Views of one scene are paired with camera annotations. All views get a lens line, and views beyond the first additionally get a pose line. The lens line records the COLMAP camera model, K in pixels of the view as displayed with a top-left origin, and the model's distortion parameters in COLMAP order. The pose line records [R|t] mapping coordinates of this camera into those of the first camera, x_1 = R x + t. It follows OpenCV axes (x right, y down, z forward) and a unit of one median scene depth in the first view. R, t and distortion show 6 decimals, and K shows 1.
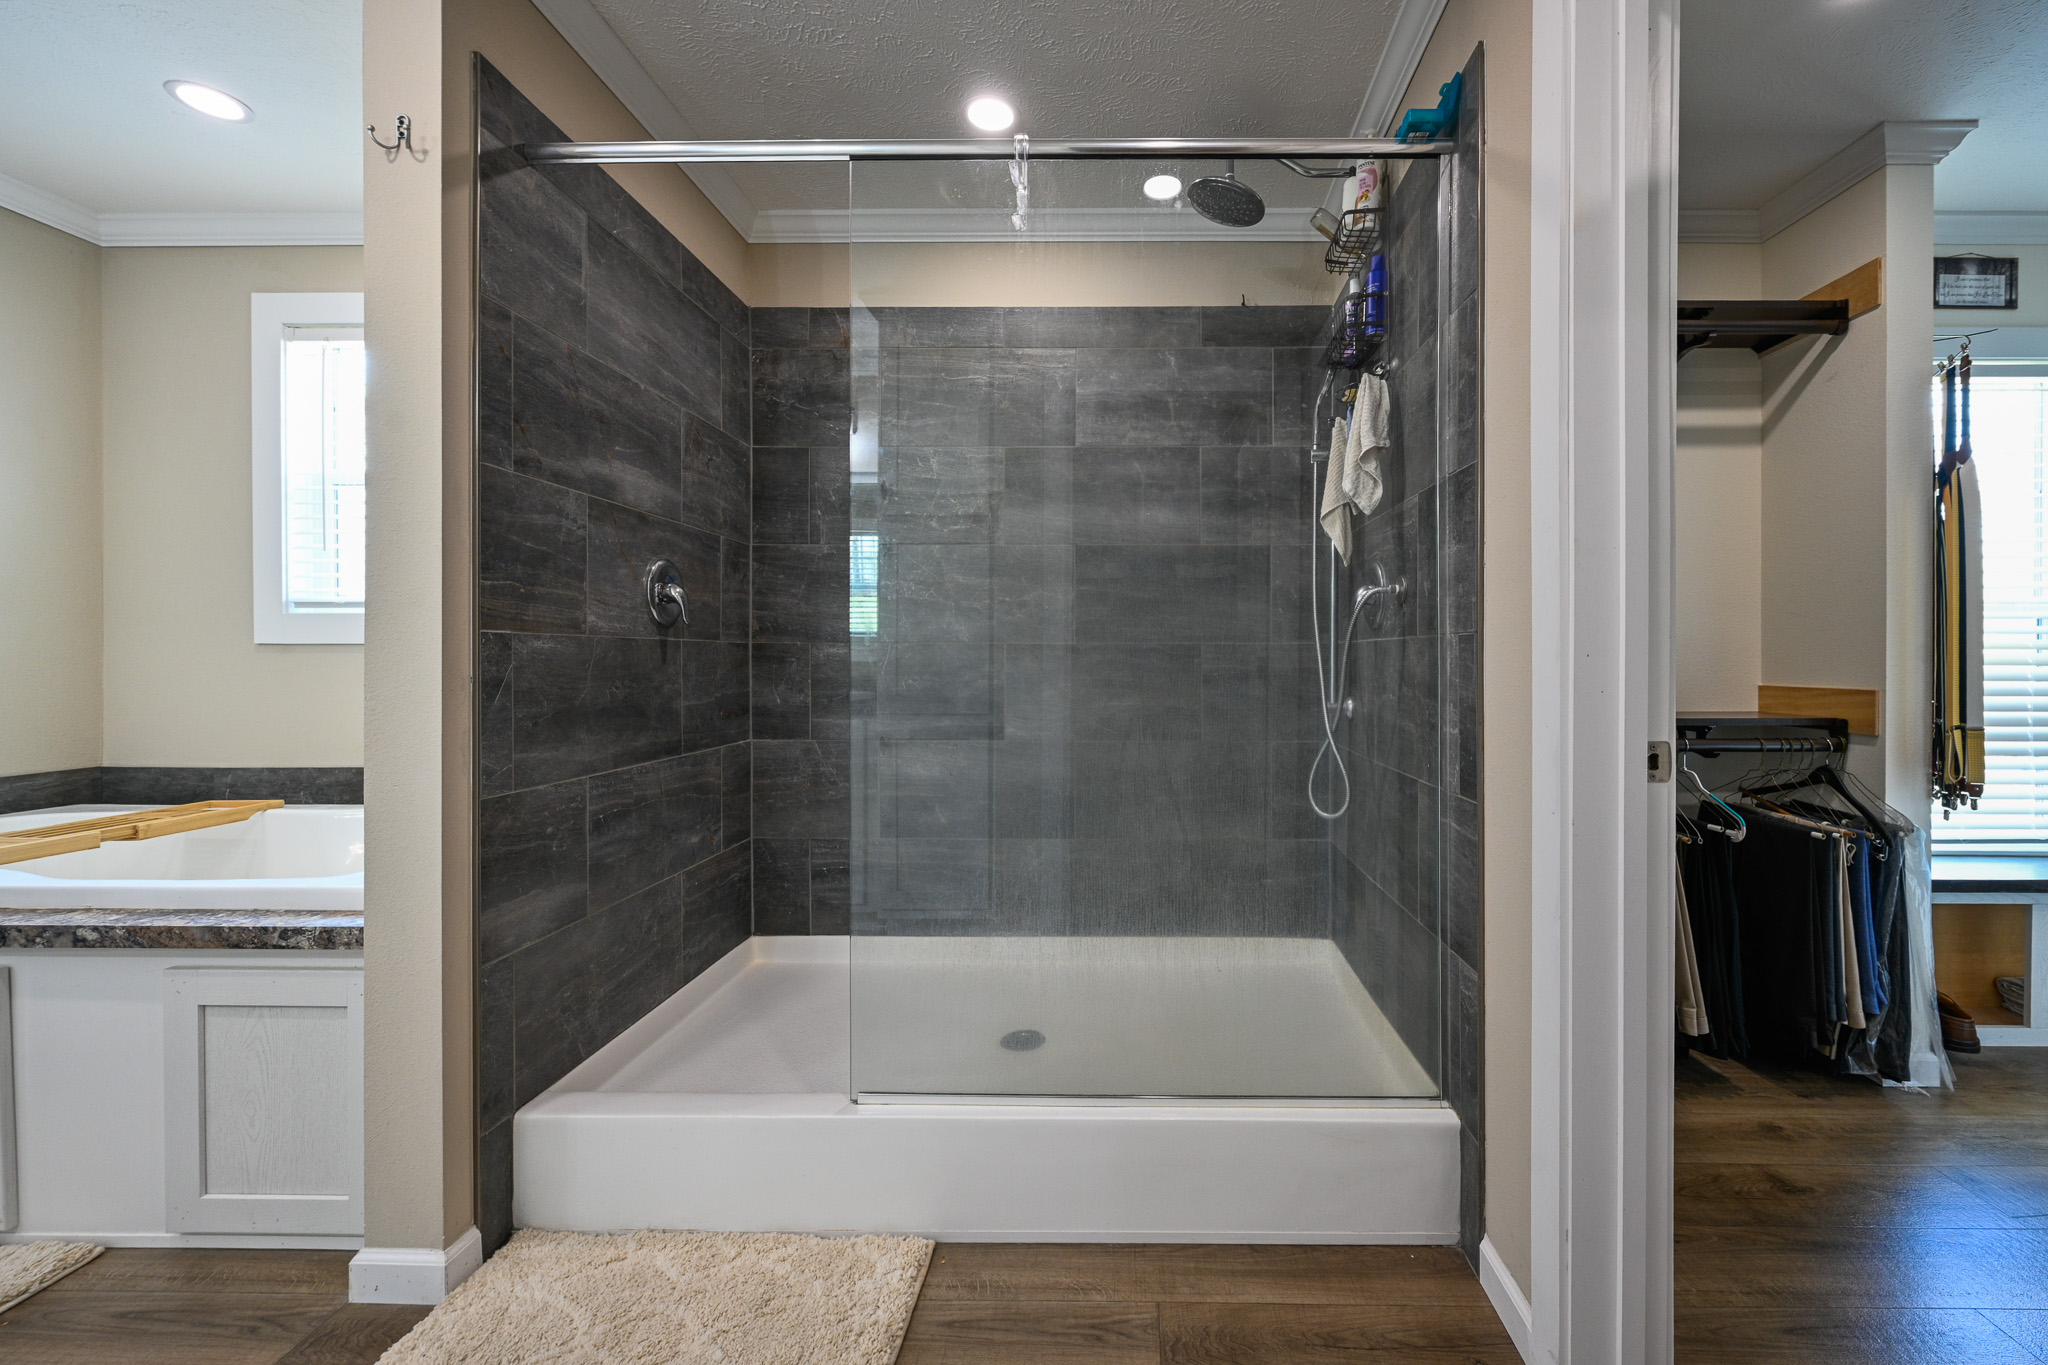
lens RADIAL K [[802.5, 0, 1018.6], [0, 802.5, 666.2], [0, 0, 1]] dist [-0.000654, 0.000292]
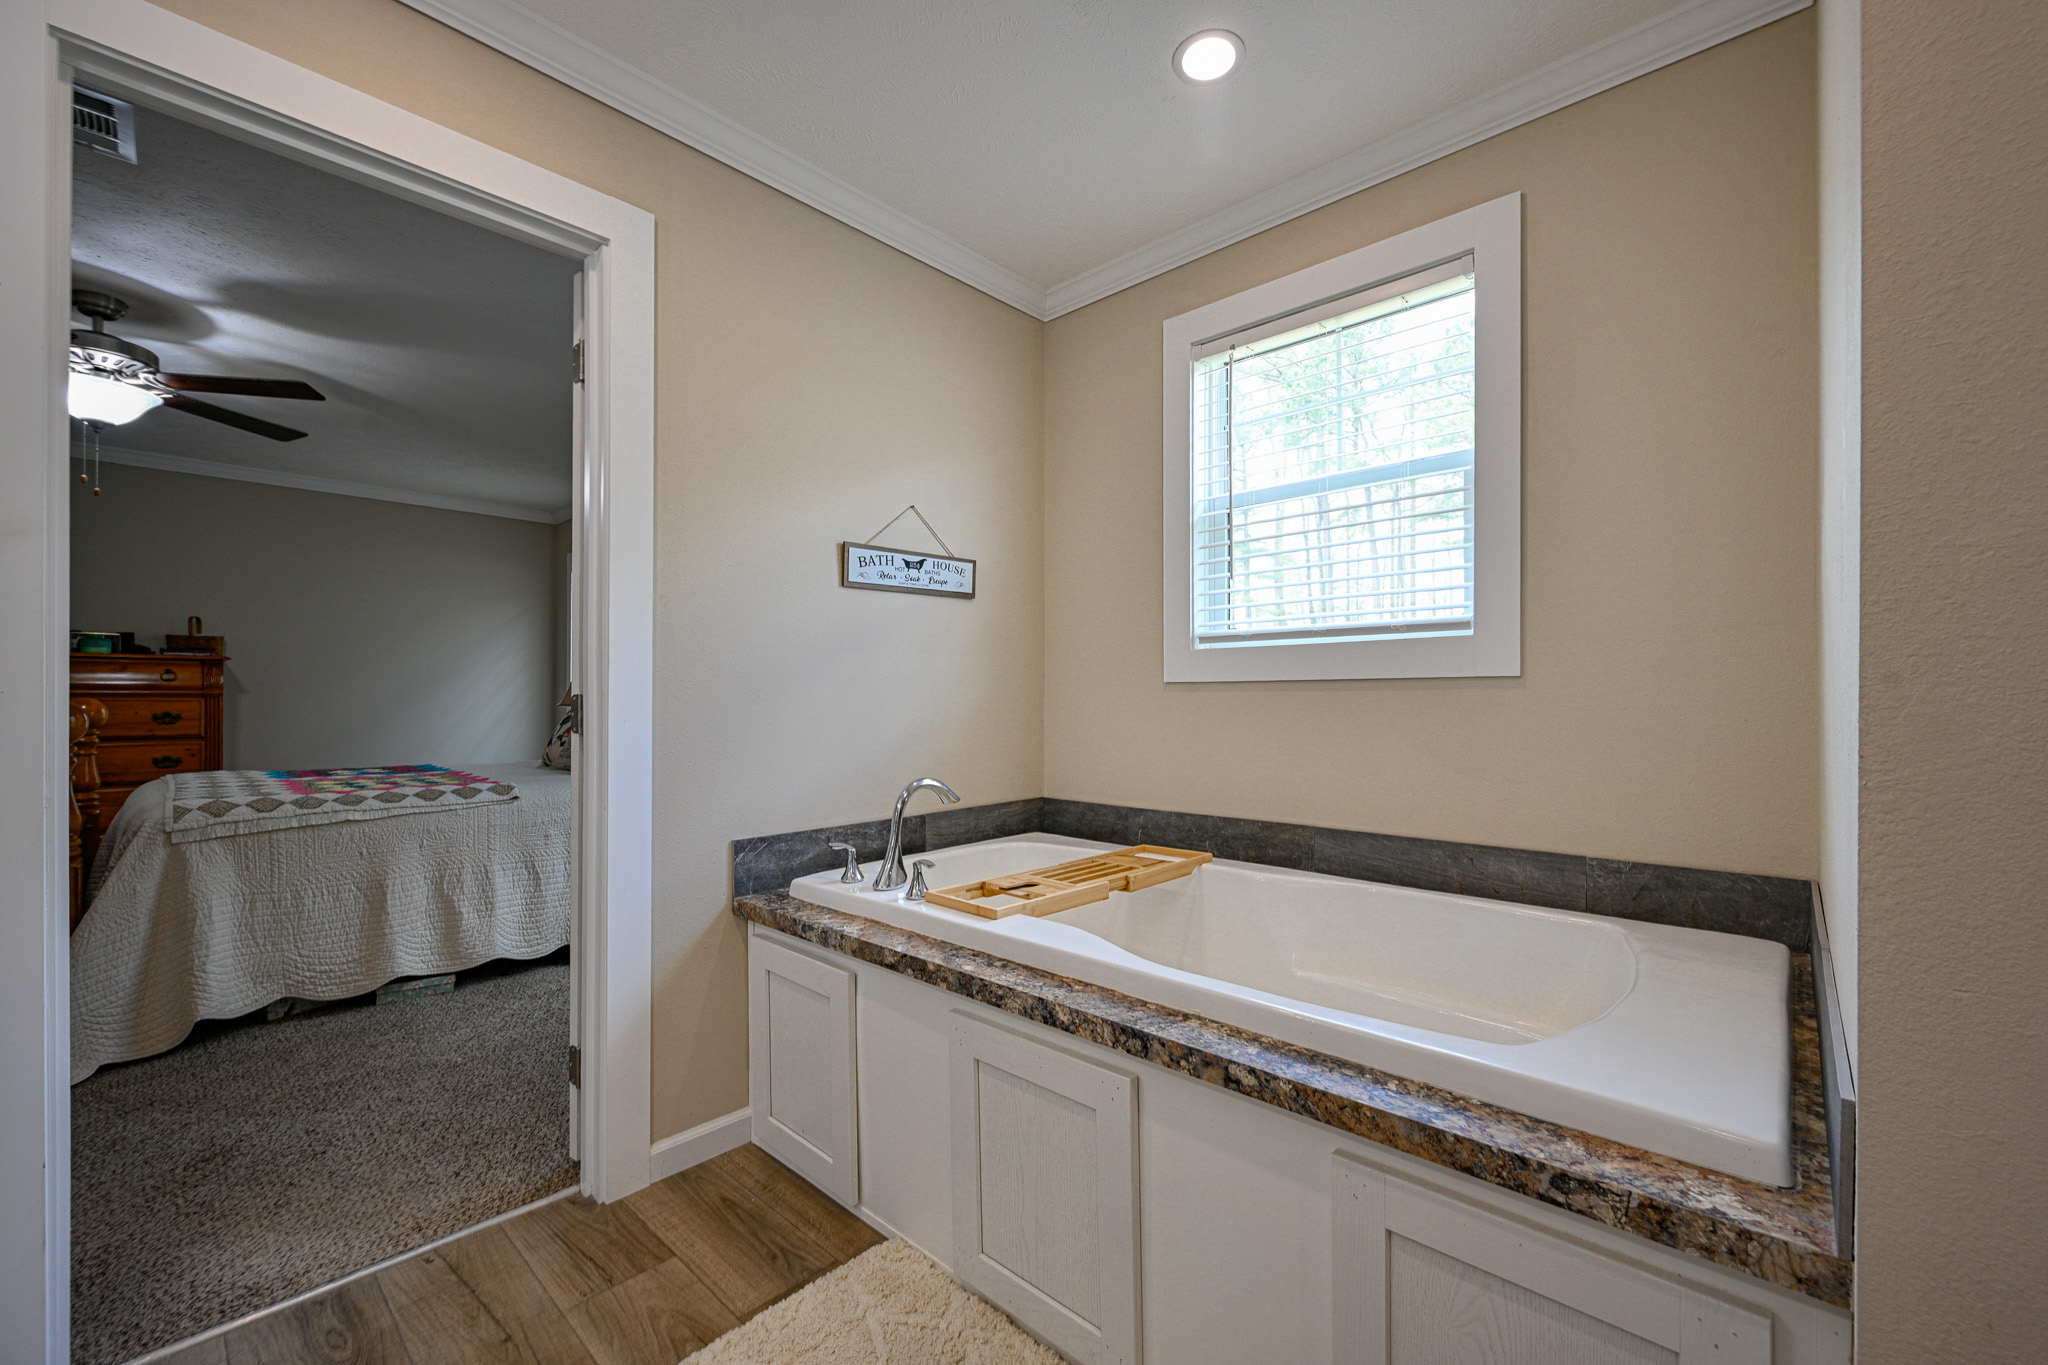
lens RADIAL K [[802.5, 0, 1029.9], [0, 802.5, 691.5], [0, 0, 1]] dist [-0.000654, 0.000292]
pose [[0.749851, -0.008644, -0.661551, -0.564889], [0.000420, 0.999921, -0.012589, -0.006267], [0.661607, 0.009162, 0.749795, 0.218271]]
